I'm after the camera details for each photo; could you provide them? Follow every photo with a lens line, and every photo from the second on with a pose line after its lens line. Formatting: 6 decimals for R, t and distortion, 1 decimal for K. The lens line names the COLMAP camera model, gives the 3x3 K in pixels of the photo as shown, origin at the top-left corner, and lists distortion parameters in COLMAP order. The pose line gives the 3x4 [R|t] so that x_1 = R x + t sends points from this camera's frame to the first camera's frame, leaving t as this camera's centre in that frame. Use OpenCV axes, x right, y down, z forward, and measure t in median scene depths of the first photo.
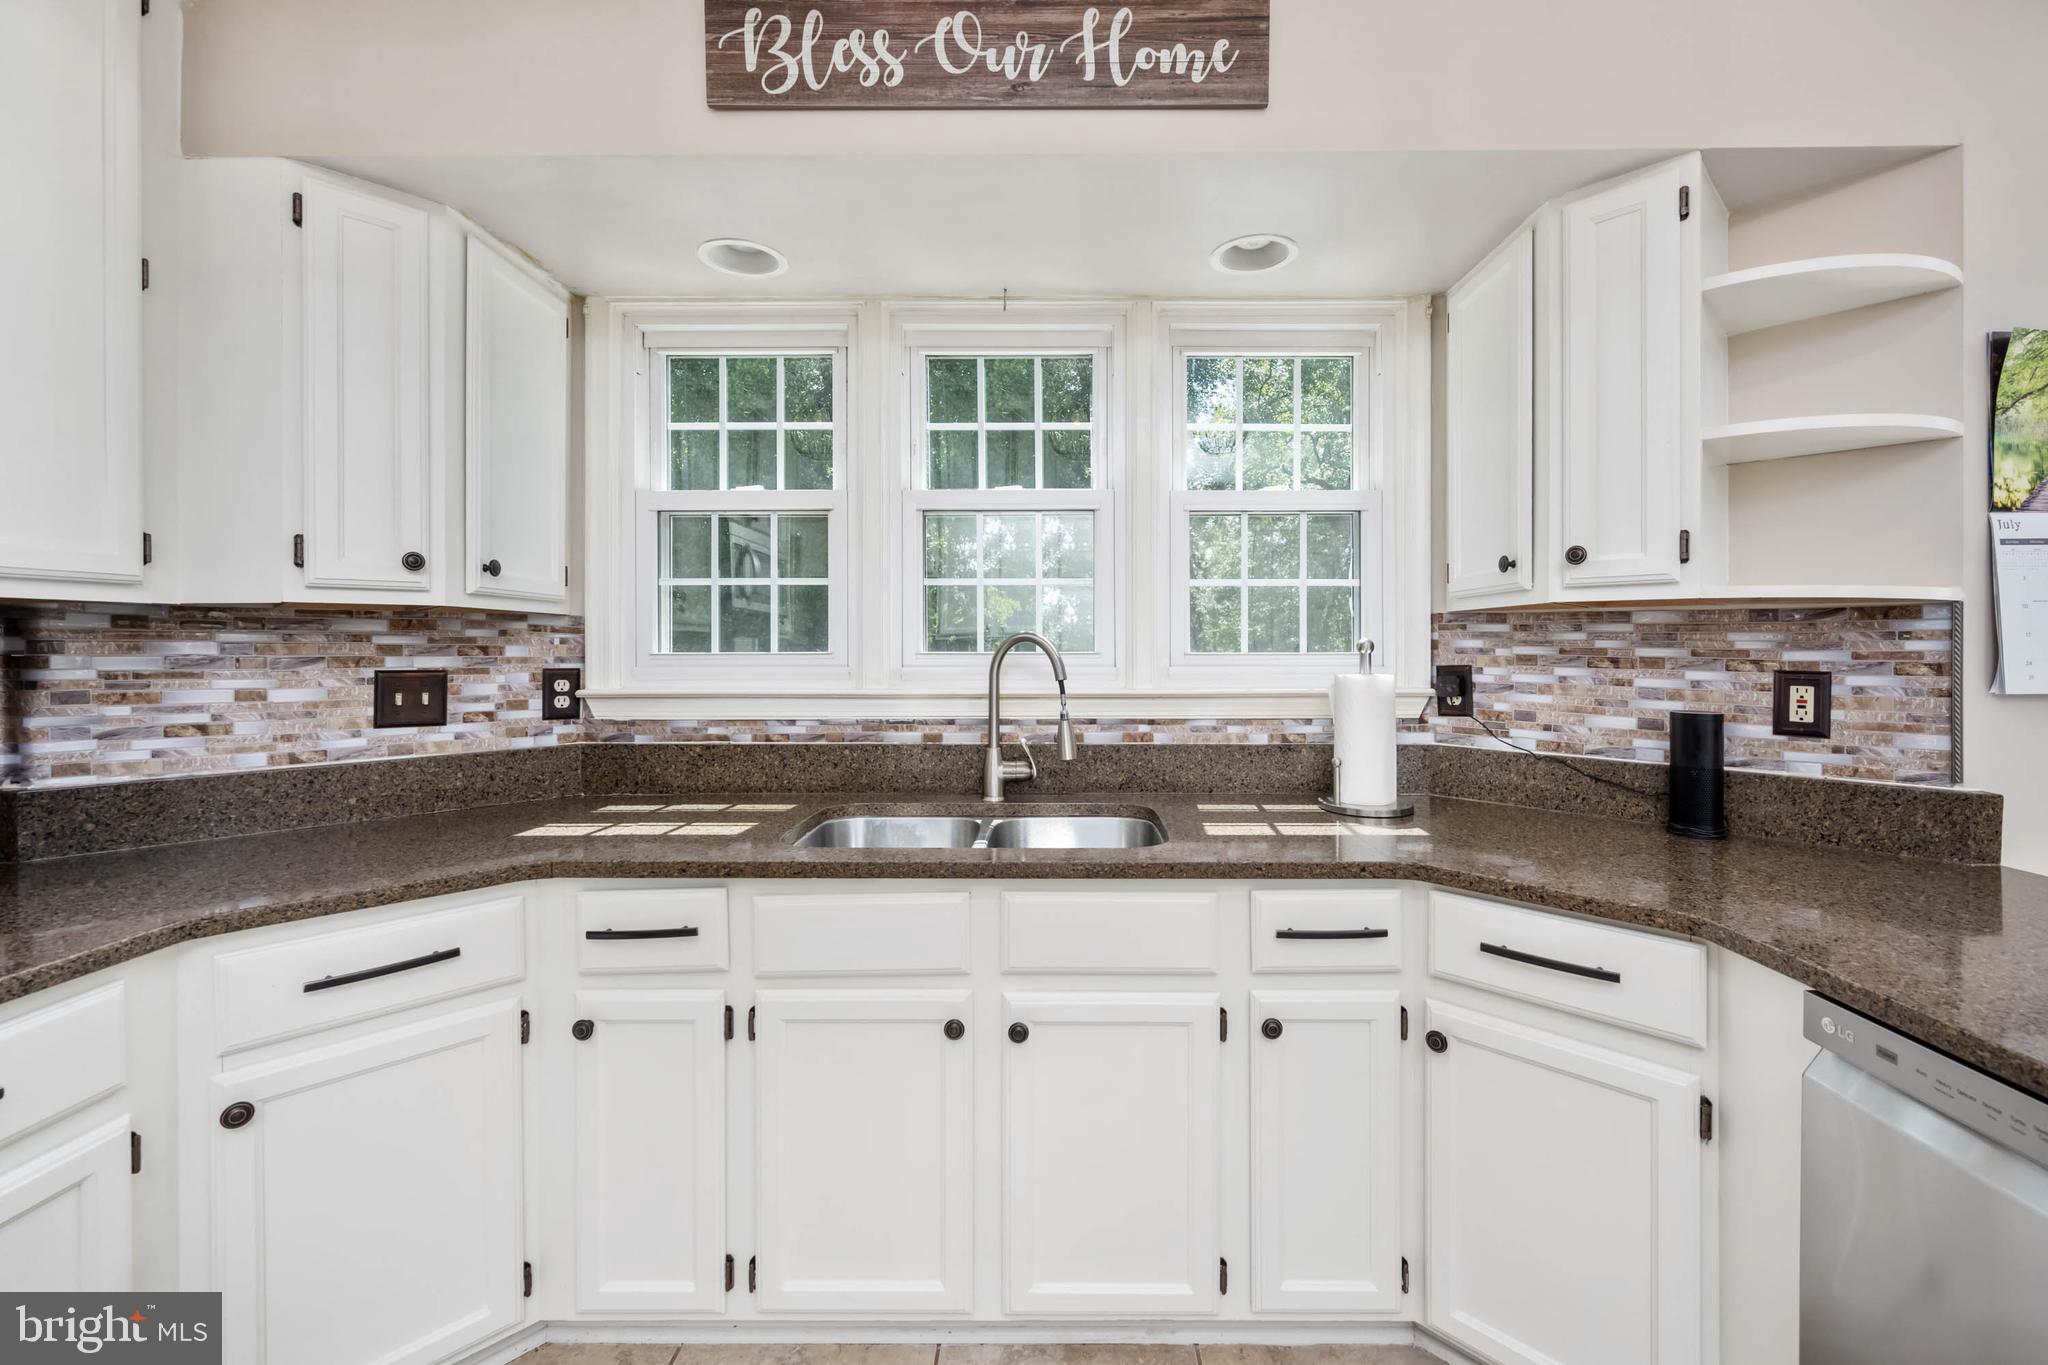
lens RADIAL K [[834.2, 0, 1079.0], [0, 834.2, 646.6], [0, 0, 1]] dist [0.000502, 0.000245]
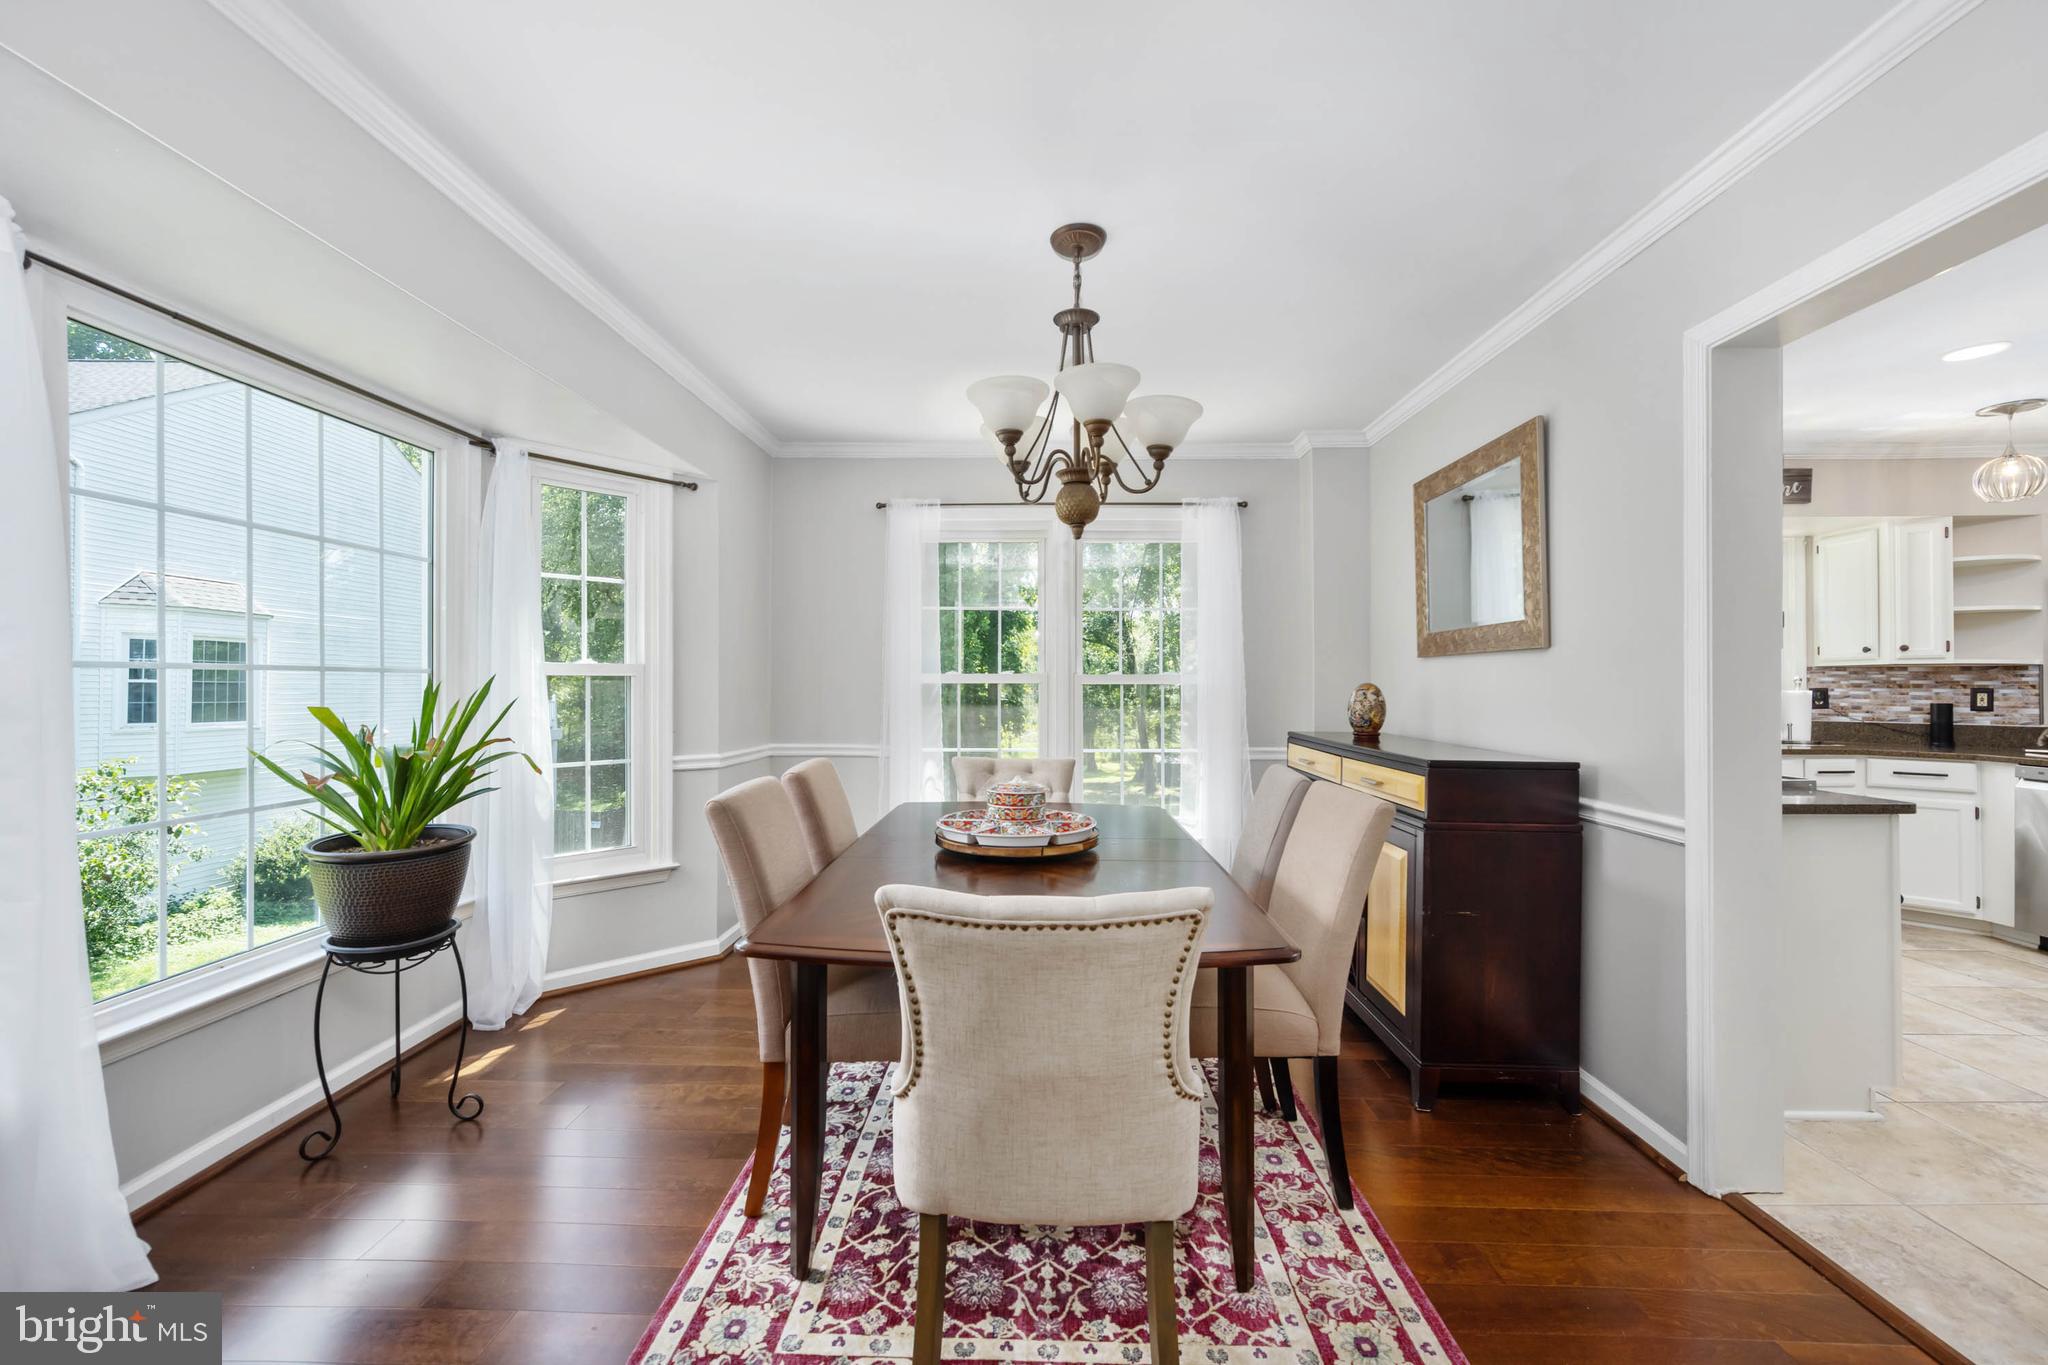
lens RADIAL K [[834.2, 0, 1021.5], [0, 834.2, 682.2], [0, 0, 1]] dist [0.000502, 0.000245]
pose [[0.999793, -0.002351, -0.020223, -2.331509], [0.002247, 0.999984, -0.005161, 0.015446], [0.020235, 0.005115, 0.999782, -1.897725]]
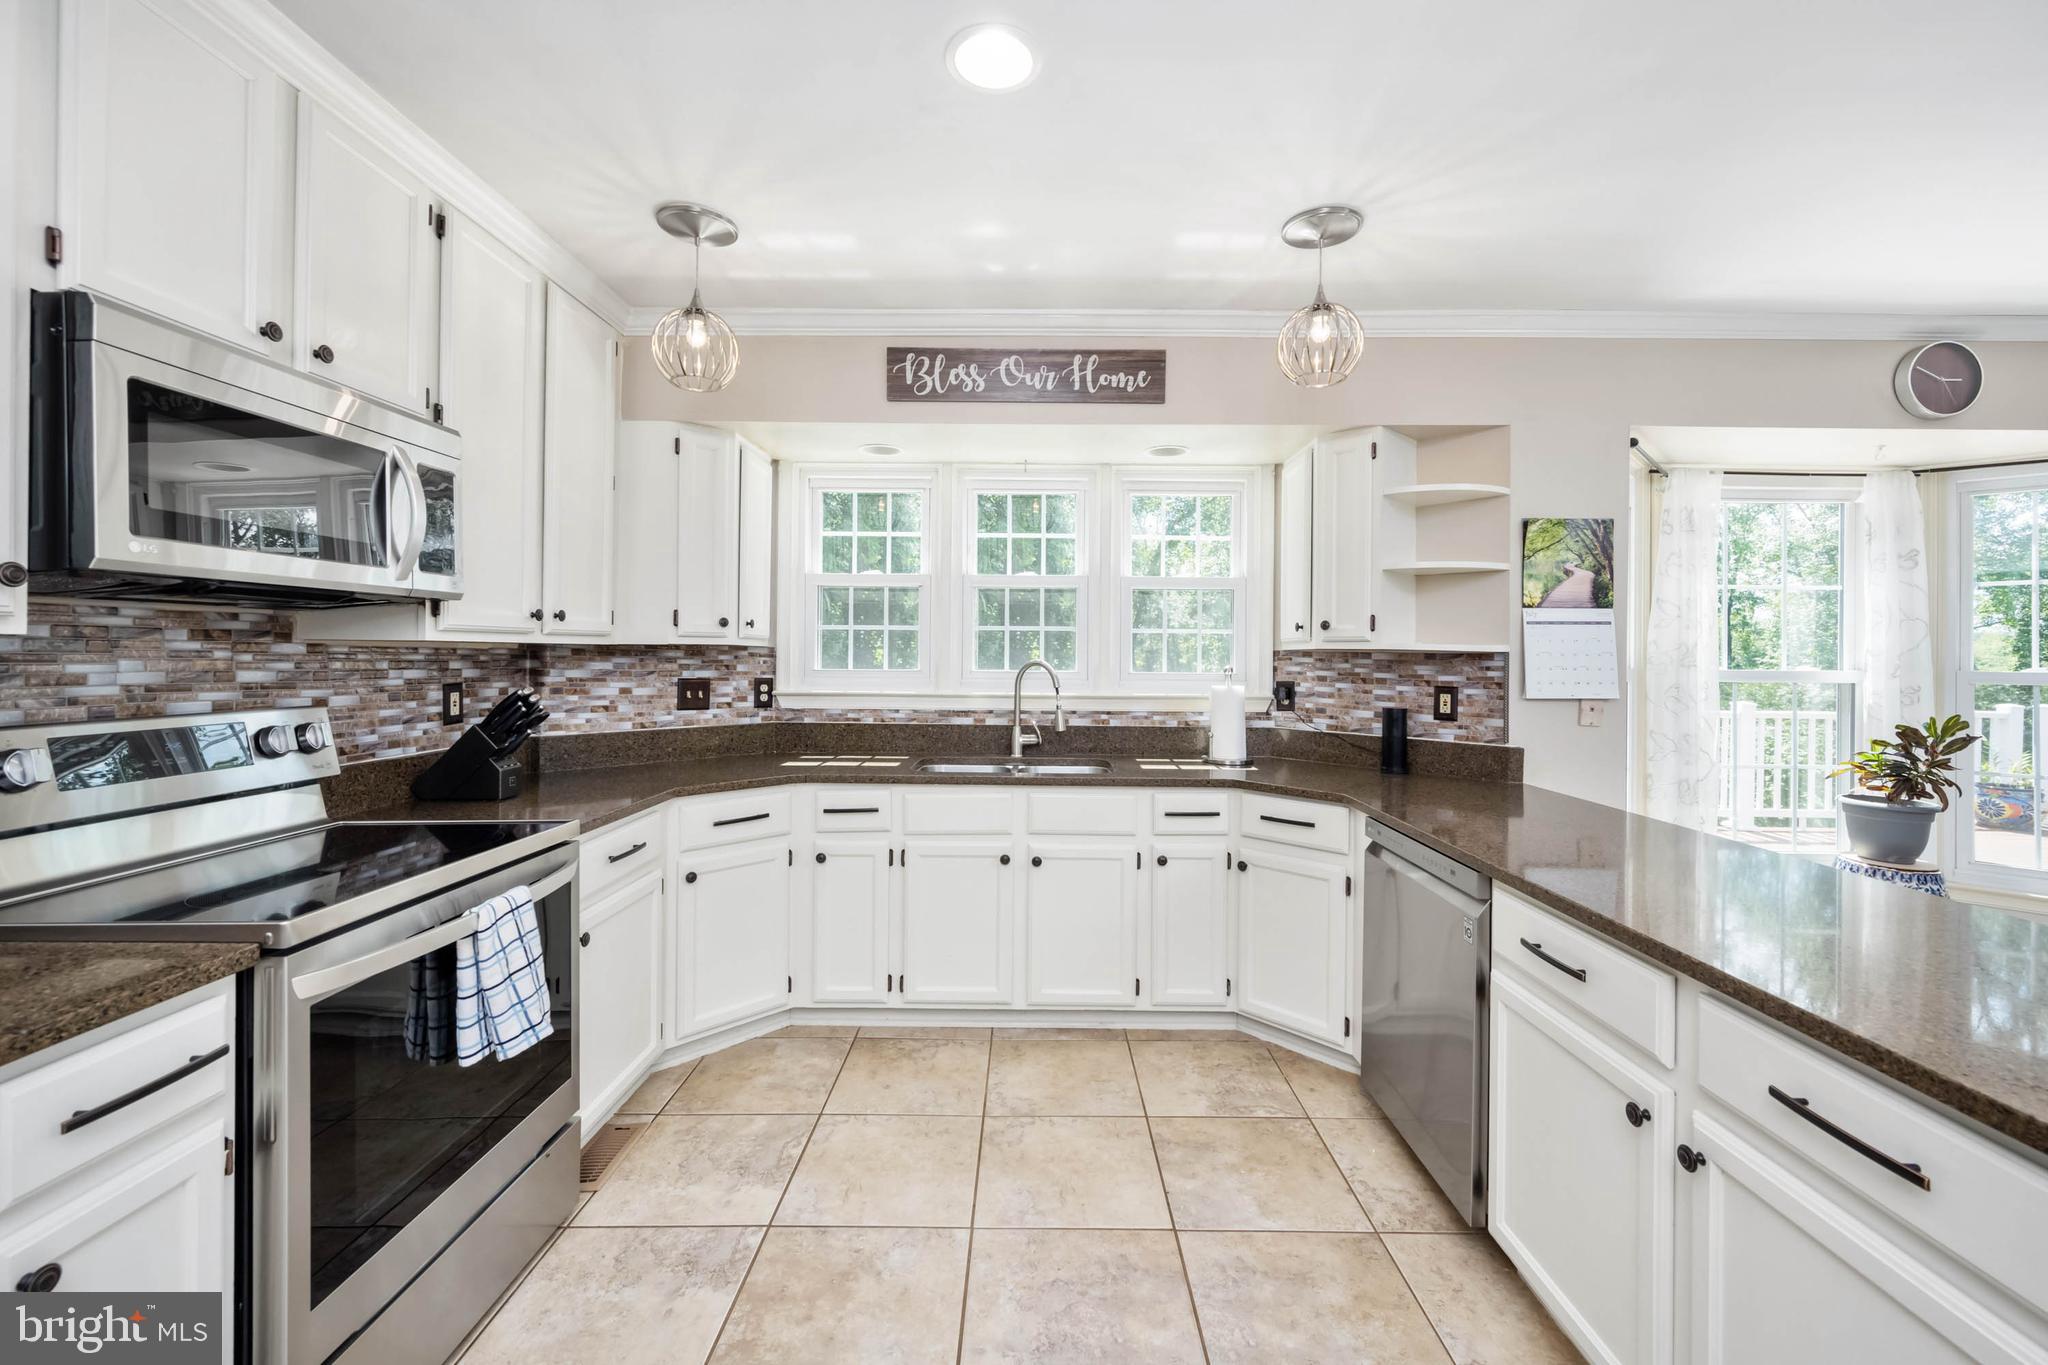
lens RADIAL K [[834.2, 0, 1056.4], [0, 834.2, 654.8], [0, 0, 1]] dist [0.000502, 0.000245]
pose [[0.999951, 0.009933, -0.000156, -0.026333], [-0.009934, 0.999945, -0.003485, -0.027091], [0.000121, 0.003486, 0.999994, -0.902471]]
